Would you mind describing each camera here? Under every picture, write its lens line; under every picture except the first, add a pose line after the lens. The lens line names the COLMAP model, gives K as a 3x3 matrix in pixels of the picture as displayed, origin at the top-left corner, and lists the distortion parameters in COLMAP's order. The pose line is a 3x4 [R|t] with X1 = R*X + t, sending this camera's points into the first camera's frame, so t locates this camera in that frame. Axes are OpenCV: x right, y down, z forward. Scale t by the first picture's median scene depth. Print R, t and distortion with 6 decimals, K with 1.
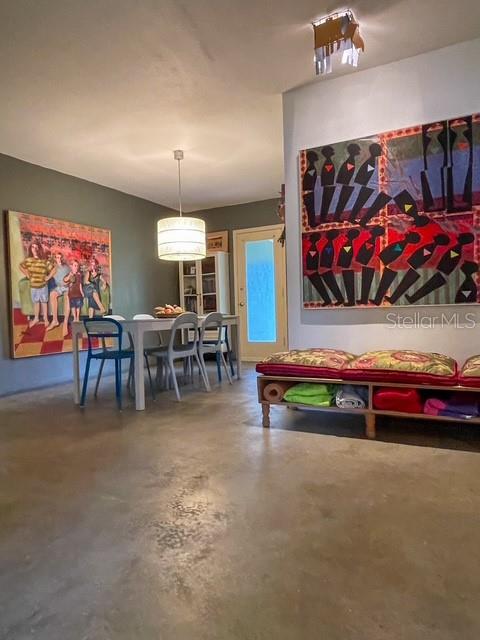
lens RADIAL K [[409.3, 0, 239.8], [0, 409.3, 320.2], [0, 0, 1]] dist [-0.009195, -0.001356]
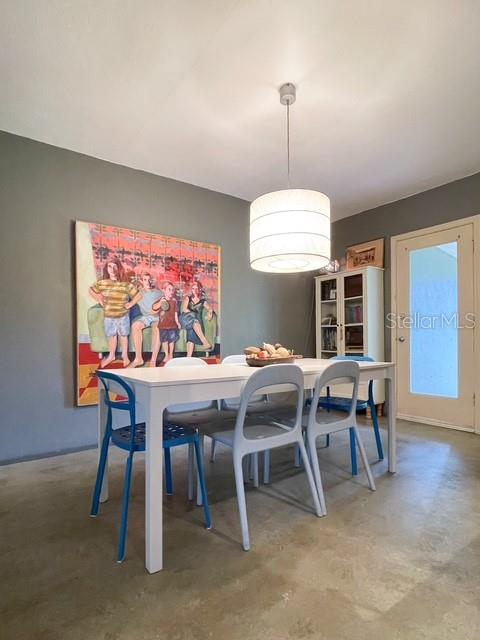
lens RADIAL K [[331.1, 0, 239.0], [0, 331.1, 340.1], [0, 0, 1]] dist [-0.003785, -0.001132]
pose [[0.895312, 0.024287, -0.444777, 0.009882], [-0.029154, 0.999566, -0.004105, -0.037262], [0.444484, 0.016642, 0.895632, 0.500082]]
